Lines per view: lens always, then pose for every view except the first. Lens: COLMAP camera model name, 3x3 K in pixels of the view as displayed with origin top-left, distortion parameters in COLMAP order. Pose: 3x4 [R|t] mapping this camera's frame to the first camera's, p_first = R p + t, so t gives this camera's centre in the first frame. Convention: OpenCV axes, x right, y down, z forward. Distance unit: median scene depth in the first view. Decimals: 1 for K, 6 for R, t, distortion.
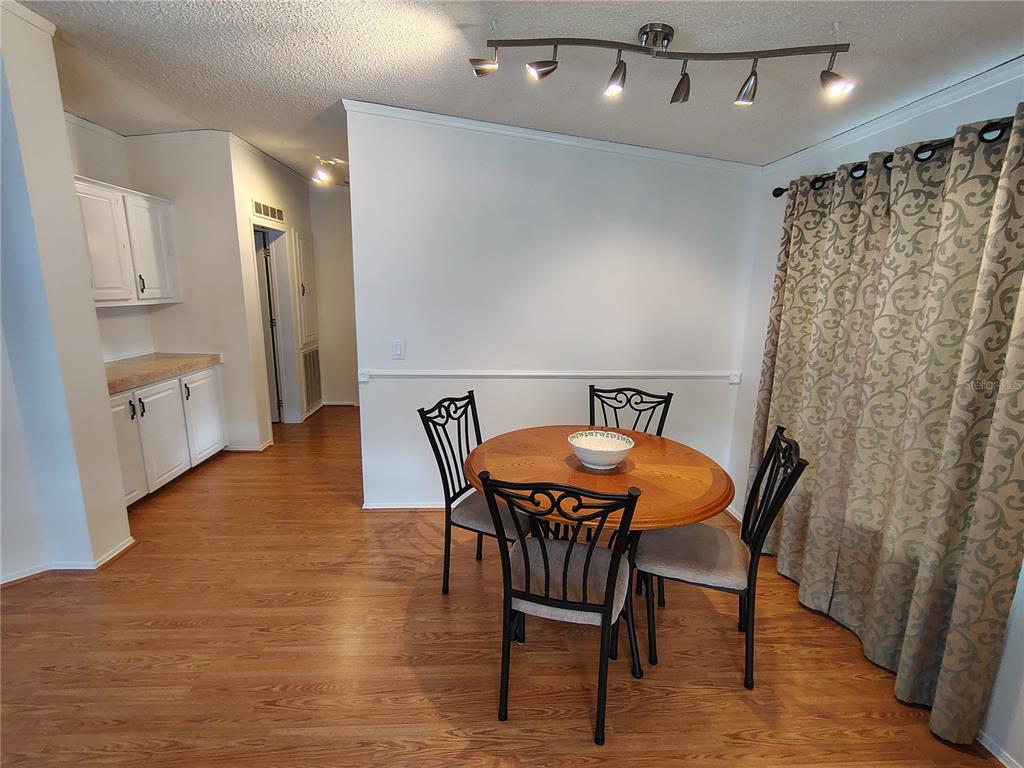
lens RADIAL K [[473.6, 0, 512.0], [0, 473.6, 384.0], [0, 0, 1]] dist [-0.002247, -0.000590]
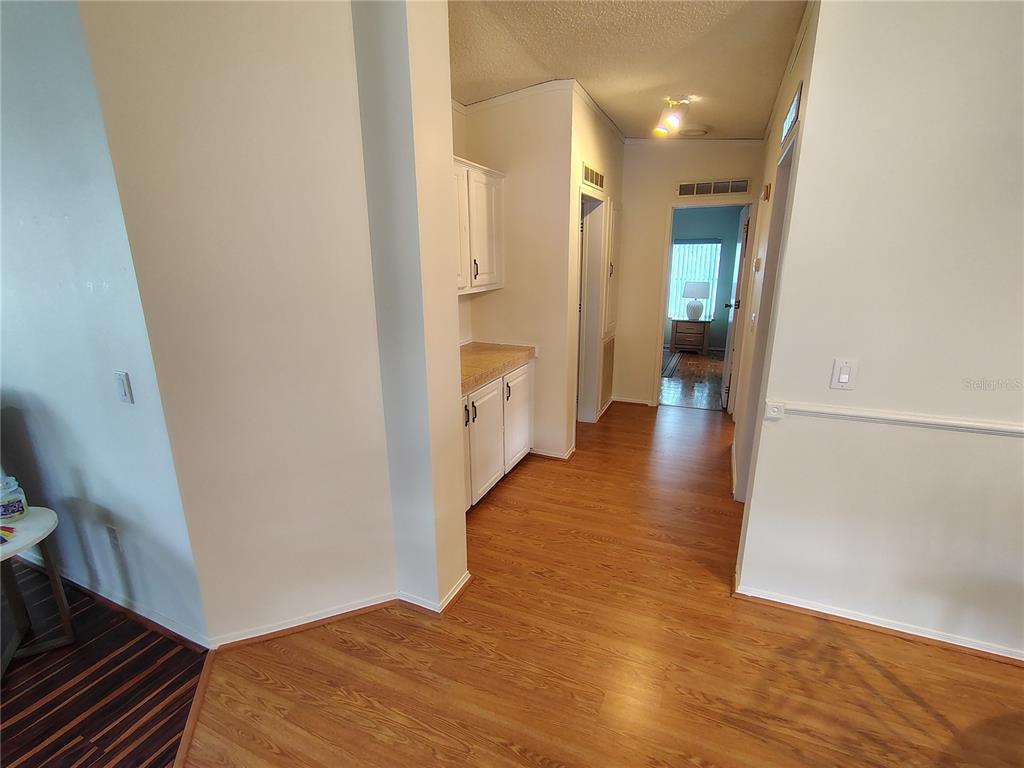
lens RADIAL K [[473.6, 0, 512.0], [0, 473.6, 384.0], [0, 0, 1]] dist [-0.002247, -0.000590]
pose [[0.892311, 0.091420, -0.442066, -0.304765], [-0.066670, 0.995229, 0.071241, -0.065053], [0.446470, -0.034097, 0.894149, 0.220118]]
